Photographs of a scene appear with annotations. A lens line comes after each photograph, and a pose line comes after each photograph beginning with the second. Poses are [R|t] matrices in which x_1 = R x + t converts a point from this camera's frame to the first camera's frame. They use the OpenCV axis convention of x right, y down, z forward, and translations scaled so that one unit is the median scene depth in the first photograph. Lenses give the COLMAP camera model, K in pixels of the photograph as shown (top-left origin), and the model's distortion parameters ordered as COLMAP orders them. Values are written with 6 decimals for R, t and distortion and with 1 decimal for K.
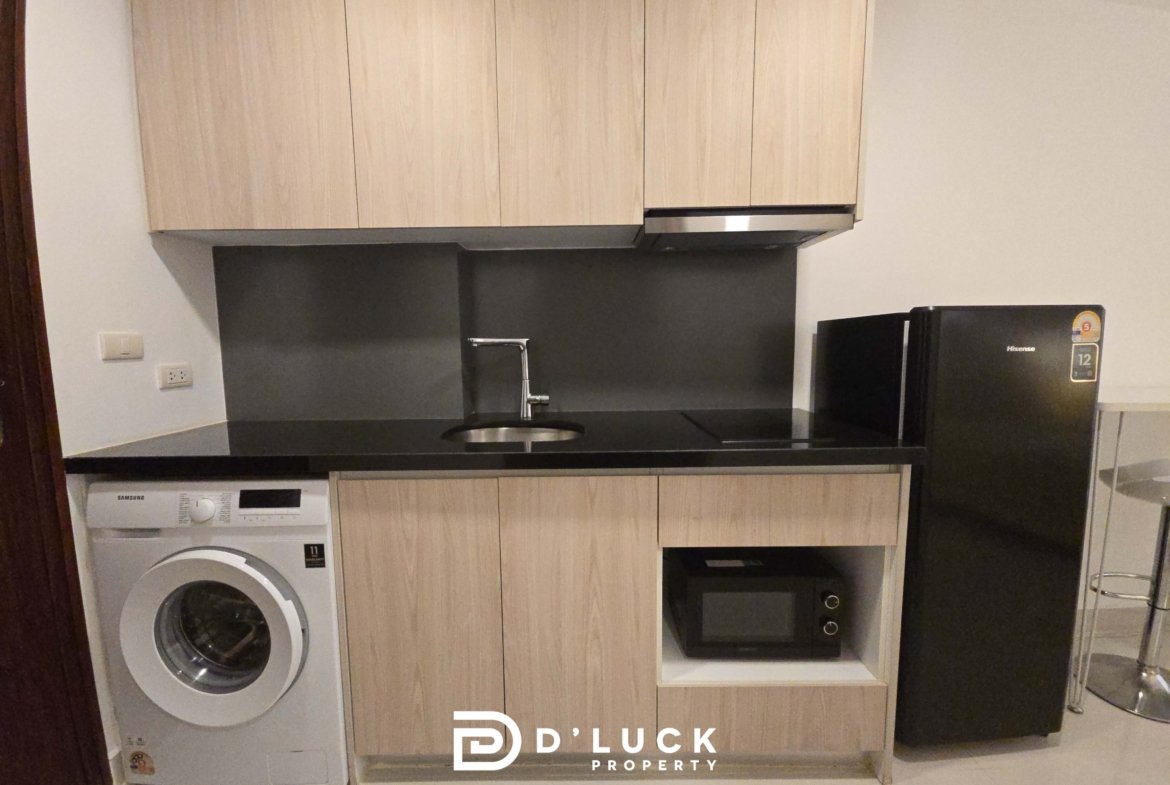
lens RADIAL K [[481.3, 0, 582.8], [0, 481.3, 387.3], [0, 0, 1]] dist [0.001203, -0.000315]
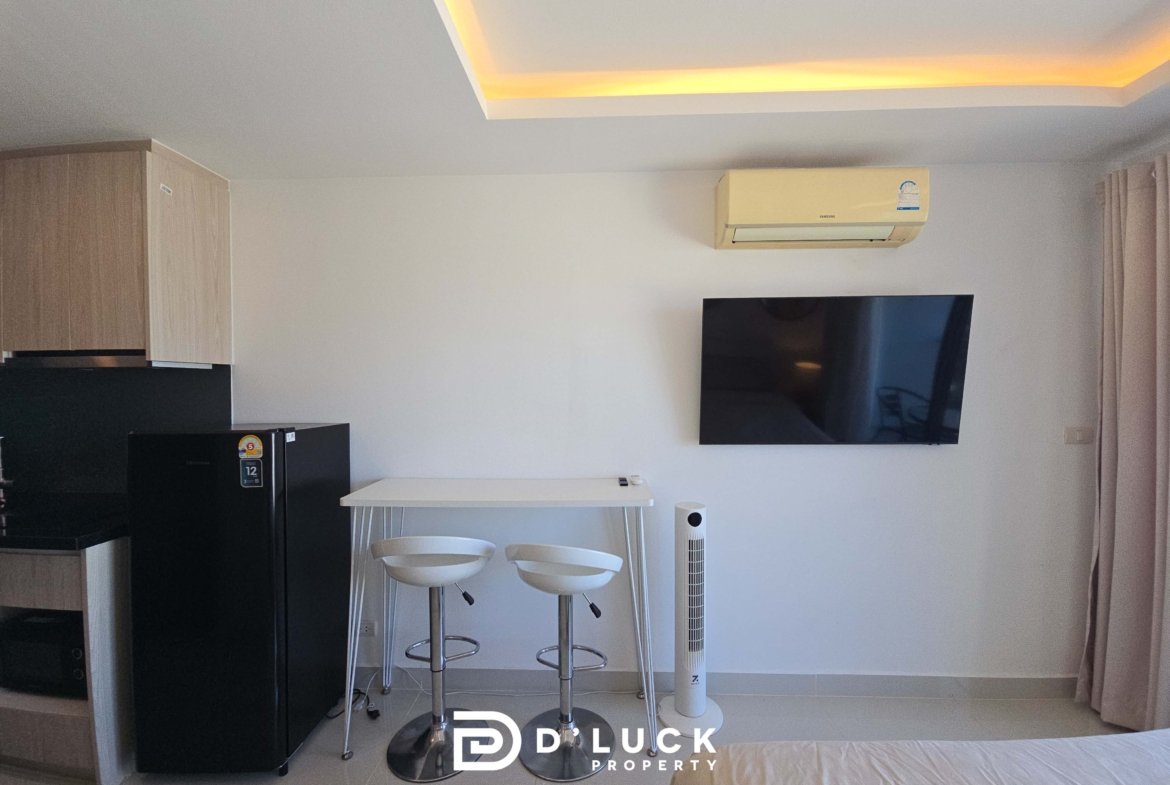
lens RADIAL K [[481.3, 0, 593.7], [0, 481.3, 393.1], [0, 0, 1]] dist [0.001203, -0.000315]
pose [[0.999645, 0.006530, -0.025820, 2.048414], [-0.008510, 0.996970, -0.077318, -0.179927], [0.025237, 0.077510, 0.996672, -0.354333]]
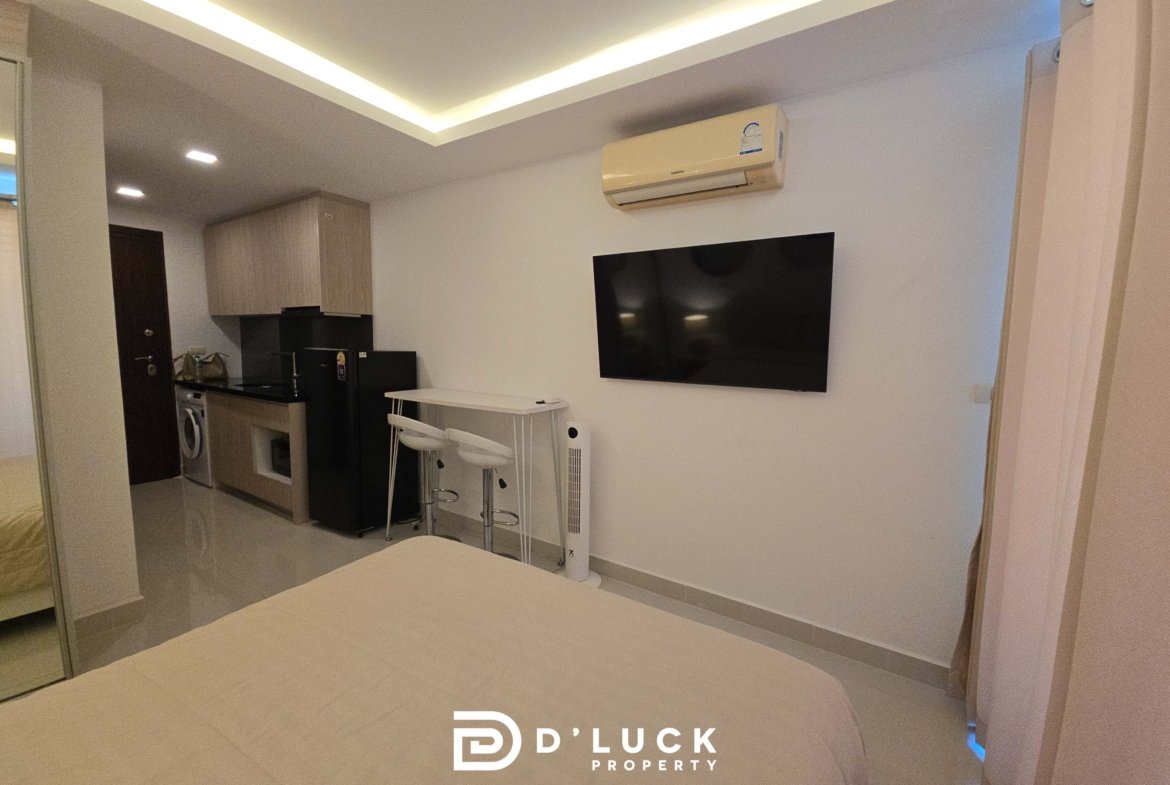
lens RADIAL K [[481.3, 0, 605.1], [0, 481.3, 391.5], [0, 0, 1]] dist [0.001203, -0.000315]
pose [[0.839195, 0.083590, -0.537368, 3.684928], [-0.077082, 0.996423, 0.034621, -0.142850], [0.538340, 0.012368, 0.842637, -0.386633]]
